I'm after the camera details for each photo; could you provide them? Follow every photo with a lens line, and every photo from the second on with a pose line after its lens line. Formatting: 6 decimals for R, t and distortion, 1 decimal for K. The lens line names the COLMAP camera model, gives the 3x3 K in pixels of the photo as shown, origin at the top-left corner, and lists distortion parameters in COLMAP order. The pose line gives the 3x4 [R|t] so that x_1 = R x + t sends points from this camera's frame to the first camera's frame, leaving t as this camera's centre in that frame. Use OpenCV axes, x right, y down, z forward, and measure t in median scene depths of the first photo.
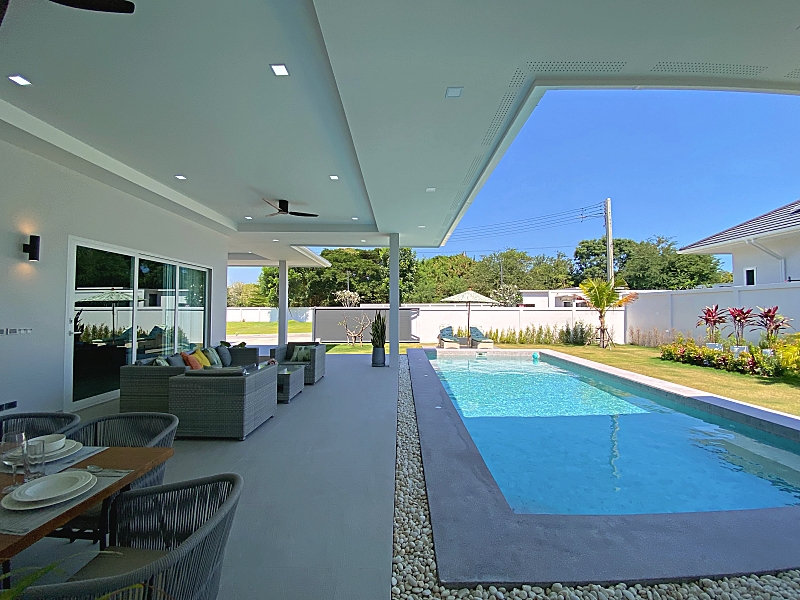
lens RADIAL K [[324.5, 0, 398.1], [0, 324.5, 300.6], [0, 0, 1]] dist [0.028092, -0.023792]
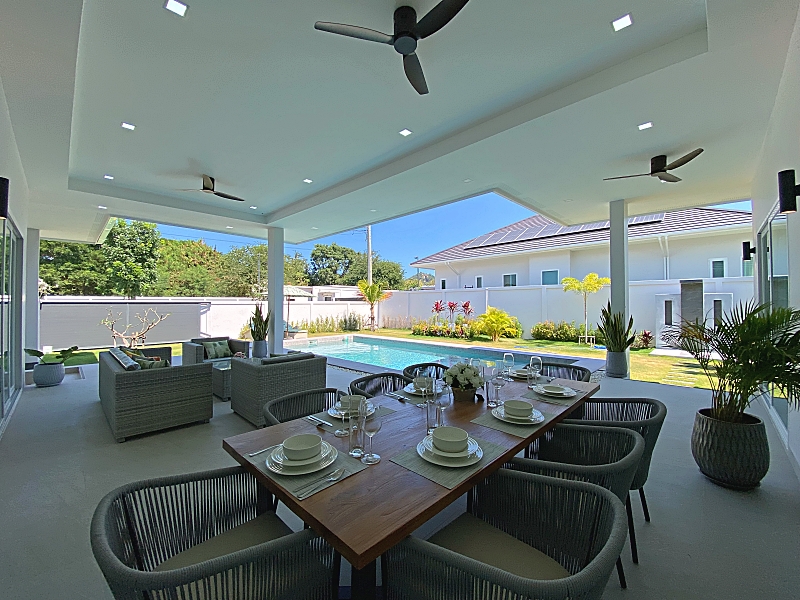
lens RADIAL K [[324.5, 0, 398.1], [0, 324.5, 300.6], [0, 0, 1]] dist [0.028092, -0.023792]
pose [[0.682240, 0.007119, 0.731093, -0.250946], [-0.018327, 0.999805, 0.007366, 0.004552], [-0.730898, -0.018424, 0.682238, 0.005945]]
